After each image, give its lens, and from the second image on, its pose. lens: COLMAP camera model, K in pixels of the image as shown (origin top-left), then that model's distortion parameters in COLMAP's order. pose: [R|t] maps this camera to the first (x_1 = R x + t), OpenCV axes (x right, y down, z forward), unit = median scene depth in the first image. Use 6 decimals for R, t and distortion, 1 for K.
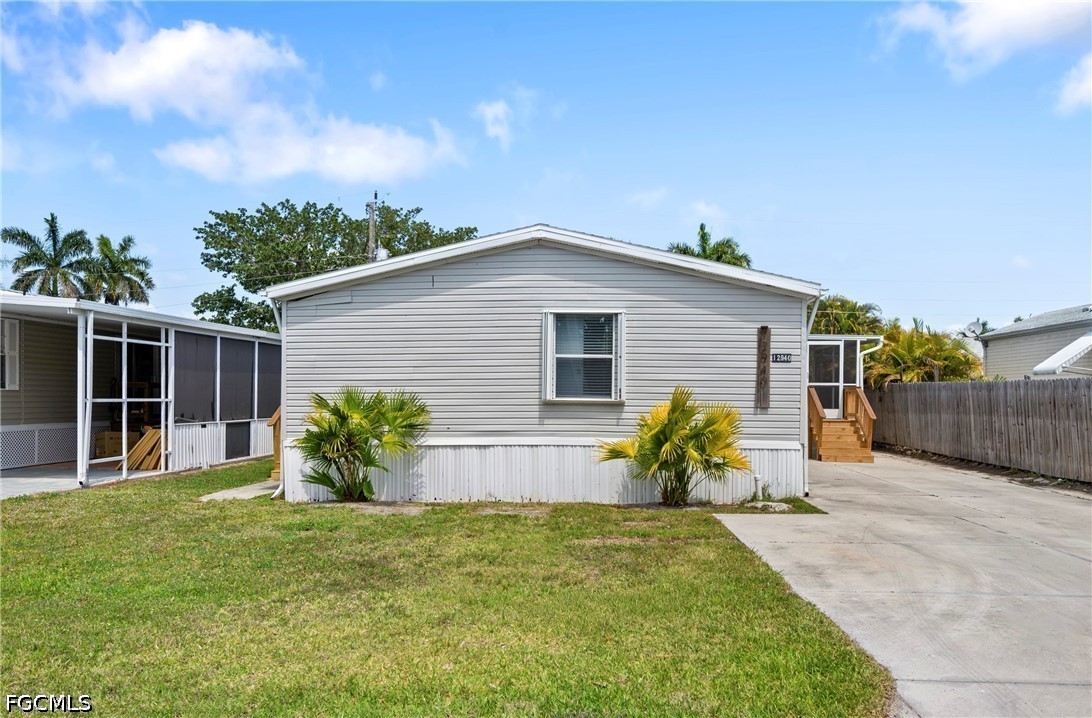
lens RADIAL K [[806.1, 0, 546.5], [0, 806.1, 391.6], [0, 0, 1]] dist [-0.000758, -0.003052]
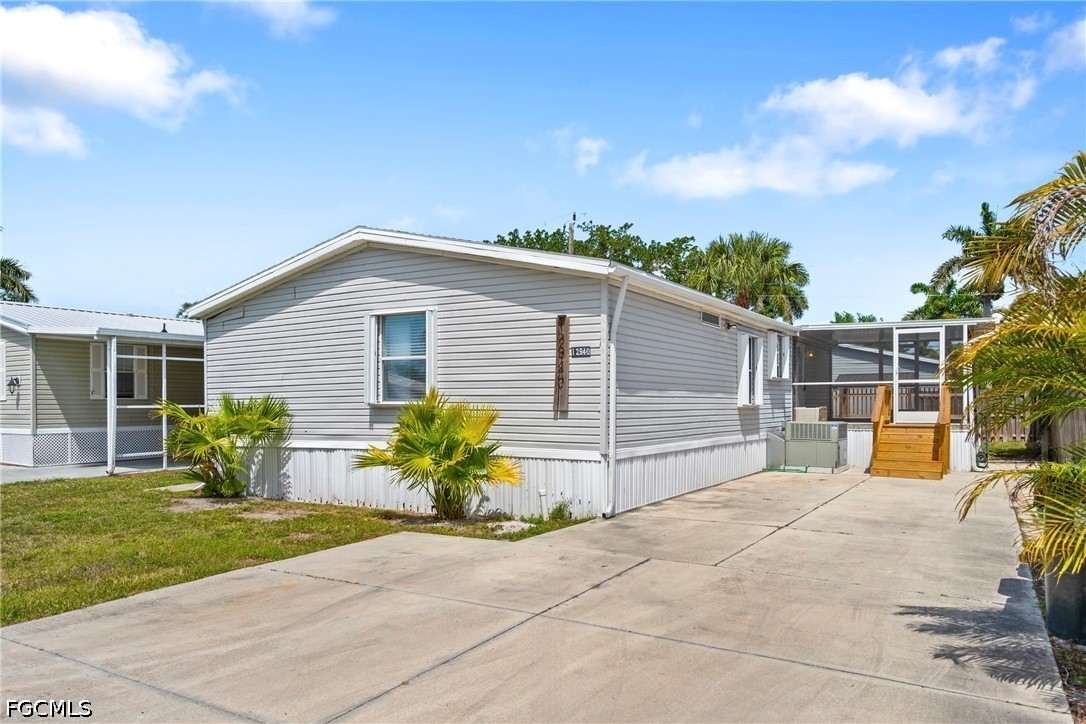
lens RADIAL K [[734.6, 0, 544.8], [0, 734.6, 392.5], [0, 0, 1]] dist [0.007628, 0.002660]
pose [[0.894793, -0.014887, -0.446232, 0.588022], [0.012378, 0.999887, -0.008537, 0.006840], [0.446309, 0.002115, 0.894876, 0.289216]]
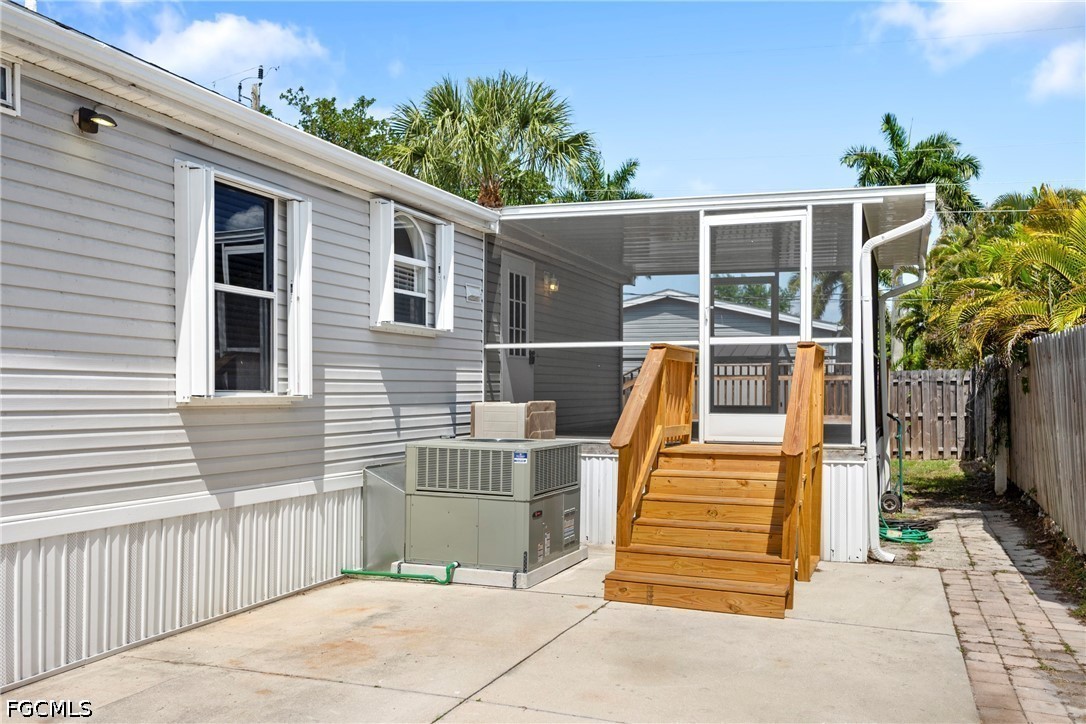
lens RADIAL K [[948.3, 0, 543.0], [0, 948.3, 362.0], [0, 0, 1]] dist [0.001190, -0.000065]
pose [[0.961923, -0.010380, -0.273125, 0.639494], [0.004686, 0.999758, -0.021491, 0.013871], [0.273282, 0.019393, 0.961738, 1.036296]]
